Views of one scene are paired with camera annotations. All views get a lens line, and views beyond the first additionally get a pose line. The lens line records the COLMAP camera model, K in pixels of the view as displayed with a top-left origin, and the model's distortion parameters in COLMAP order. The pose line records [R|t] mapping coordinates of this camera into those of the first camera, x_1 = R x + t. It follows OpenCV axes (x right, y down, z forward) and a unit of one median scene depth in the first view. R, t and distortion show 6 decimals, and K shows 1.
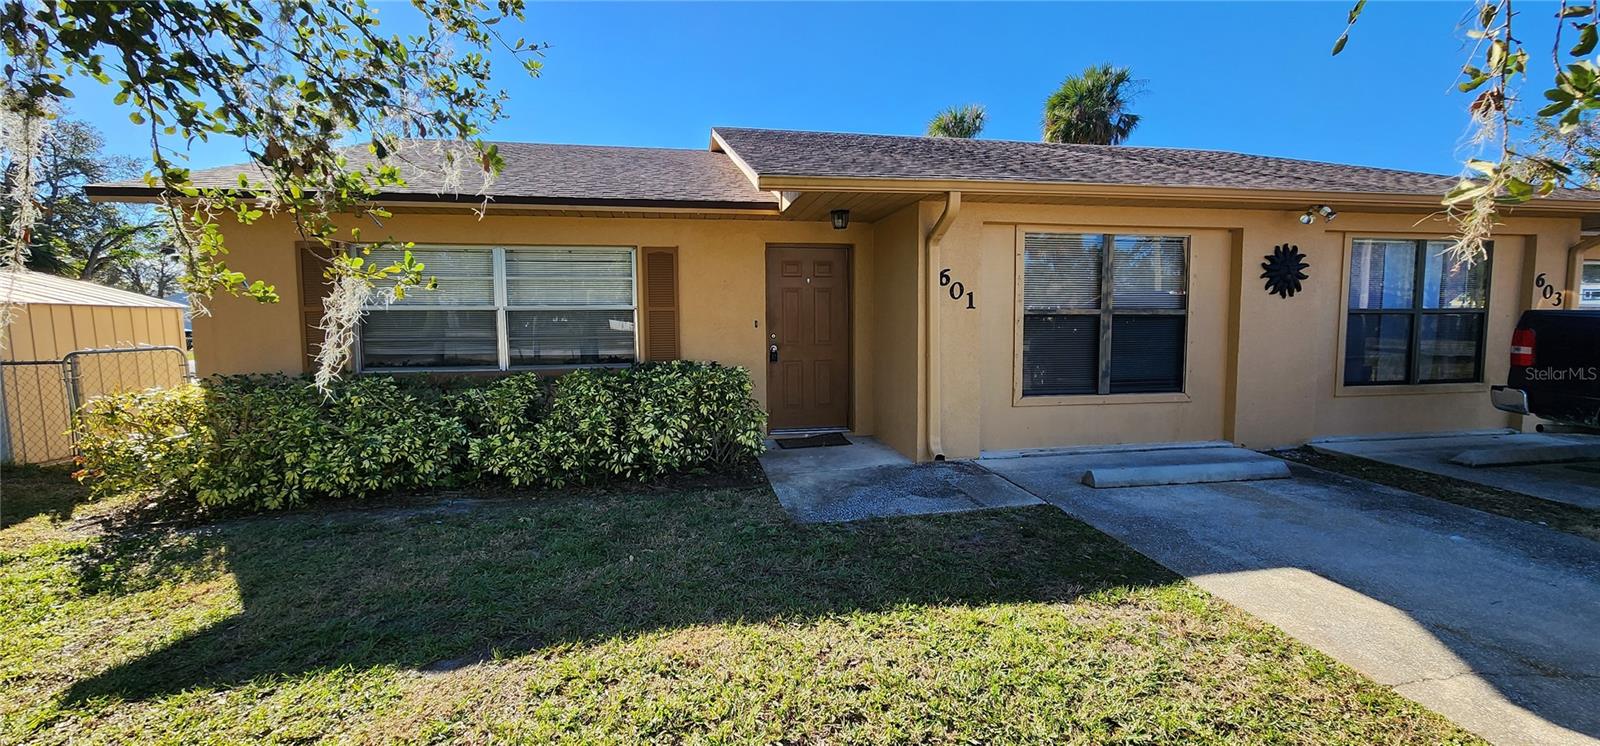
lens RADIAL K [[657.7, 0, 801.1], [0, 657.7, 372.0], [0, 0, 1]] dist [0.002815, 0.000265]
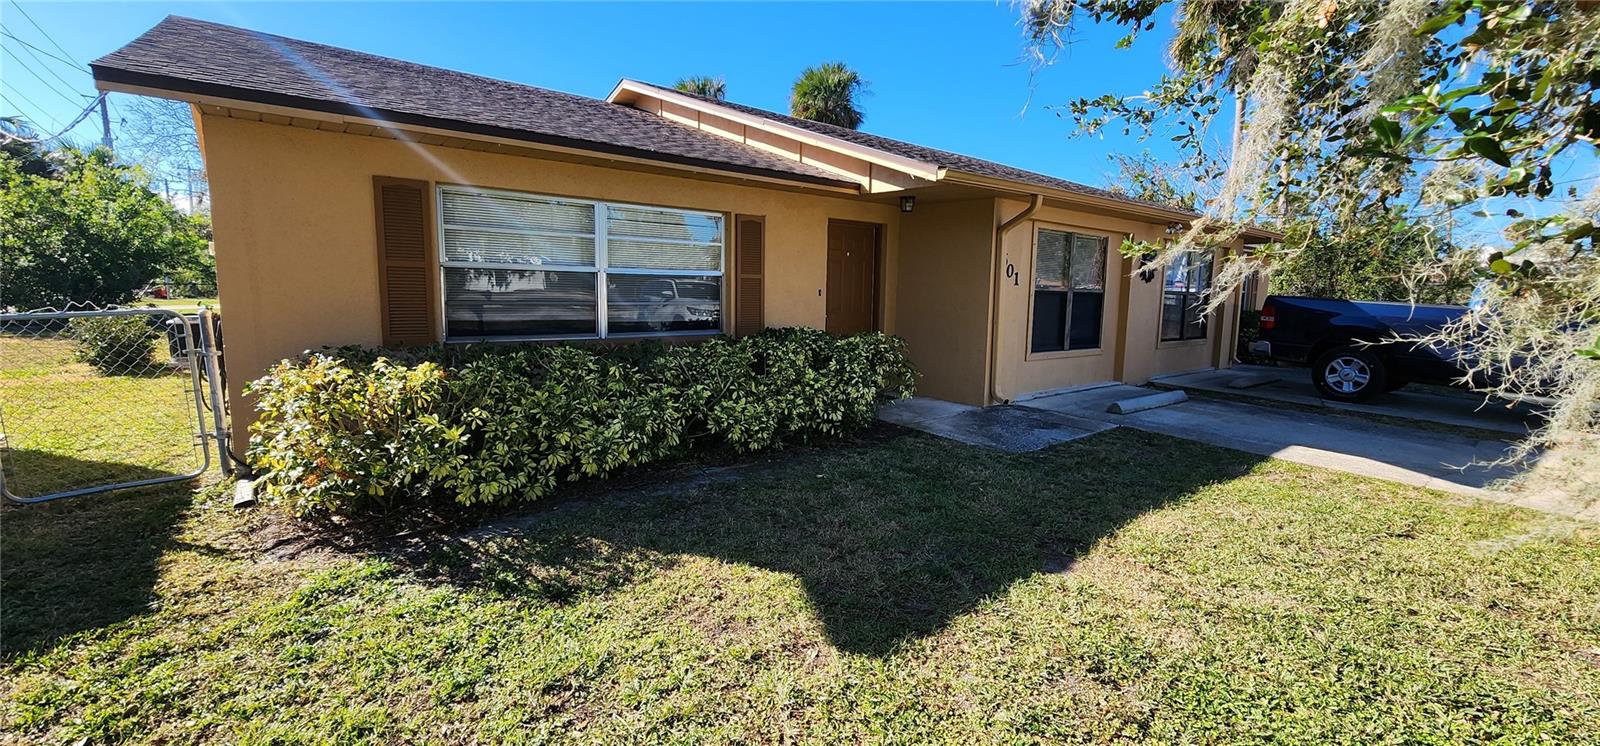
lens RADIAL K [[657.7, 0, 796.6], [0, 657.7, 371.0], [0, 0, 1]] dist [0.002815, 0.000265]
pose [[0.879230, -0.035833, 0.475048, -0.683466], [0.009974, 0.998333, 0.056844, -0.005916], [-0.476294, -0.045241, 0.878122, 0.060195]]
